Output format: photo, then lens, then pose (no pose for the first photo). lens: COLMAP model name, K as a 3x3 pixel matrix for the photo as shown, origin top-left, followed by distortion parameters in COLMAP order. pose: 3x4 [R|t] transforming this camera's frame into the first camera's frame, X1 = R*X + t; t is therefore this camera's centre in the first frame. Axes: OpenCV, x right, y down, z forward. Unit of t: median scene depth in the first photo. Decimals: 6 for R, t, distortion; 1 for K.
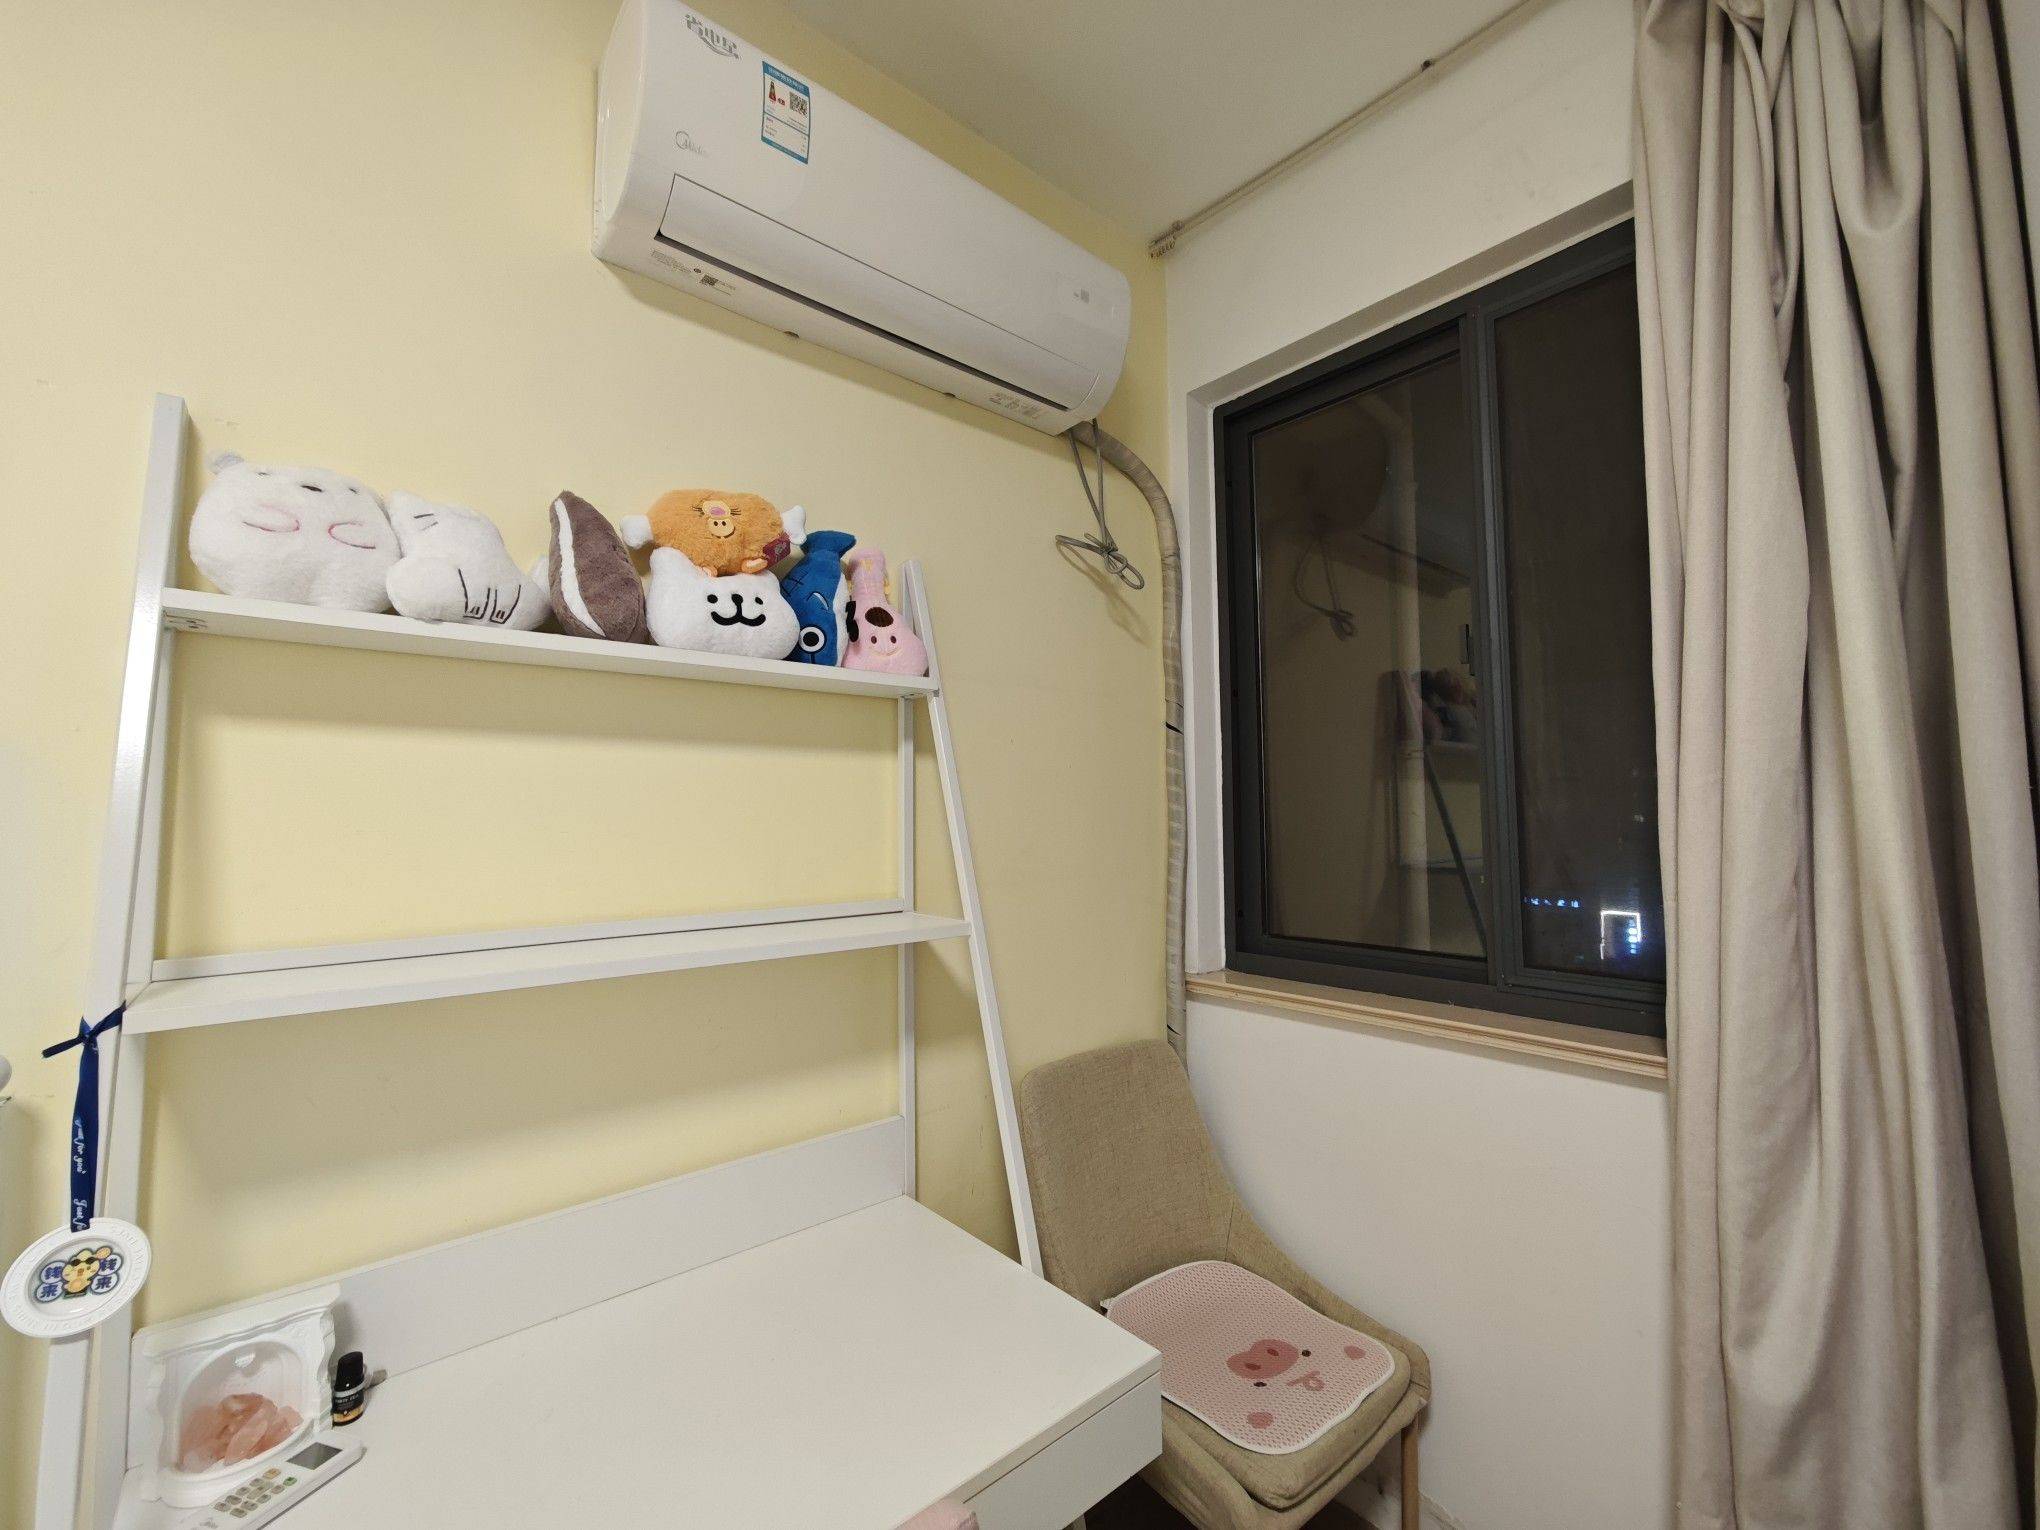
lens RADIAL K [[824.7, 0, 1016.9], [0, 824.7, 758.2], [0, 0, 1]] dist [-0.000257, -0.000084]
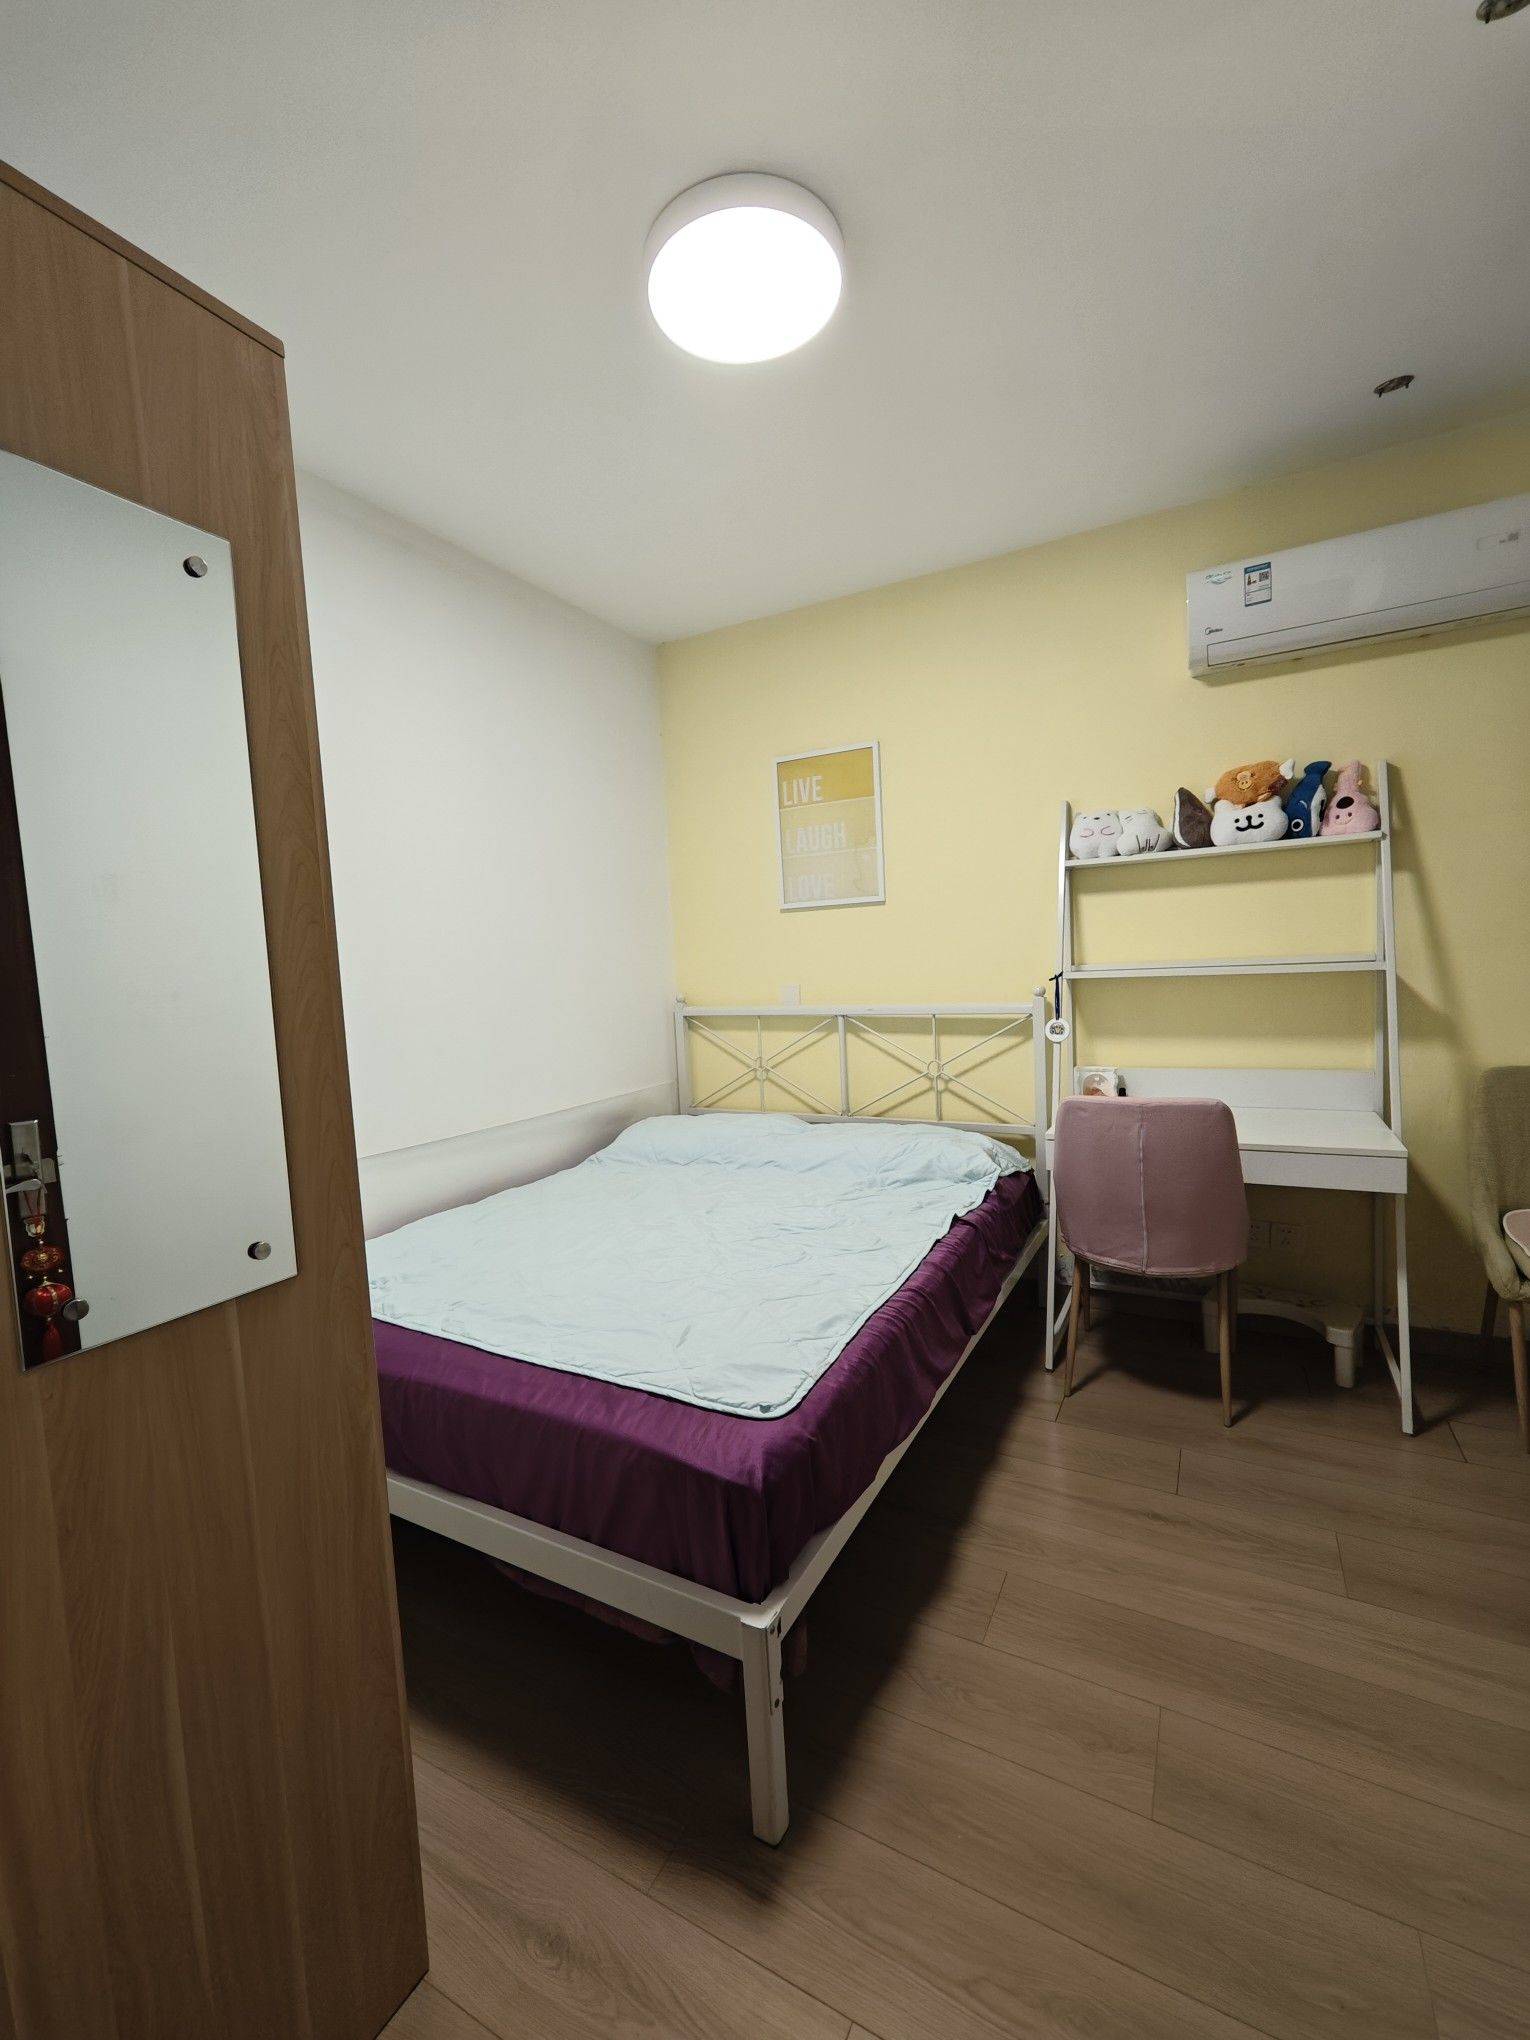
lens RADIAL K [[824.7, 0, 765.1], [0, 824.7, 1015.7], [0, 0, 1]] dist [-0.000257, -0.000084]
pose [[0.342417, 0.052725, -0.938068, 1.361273], [0.103602, 0.990217, 0.093473, -0.005849], [0.933819, -0.129193, 0.333604, -1.063885]]
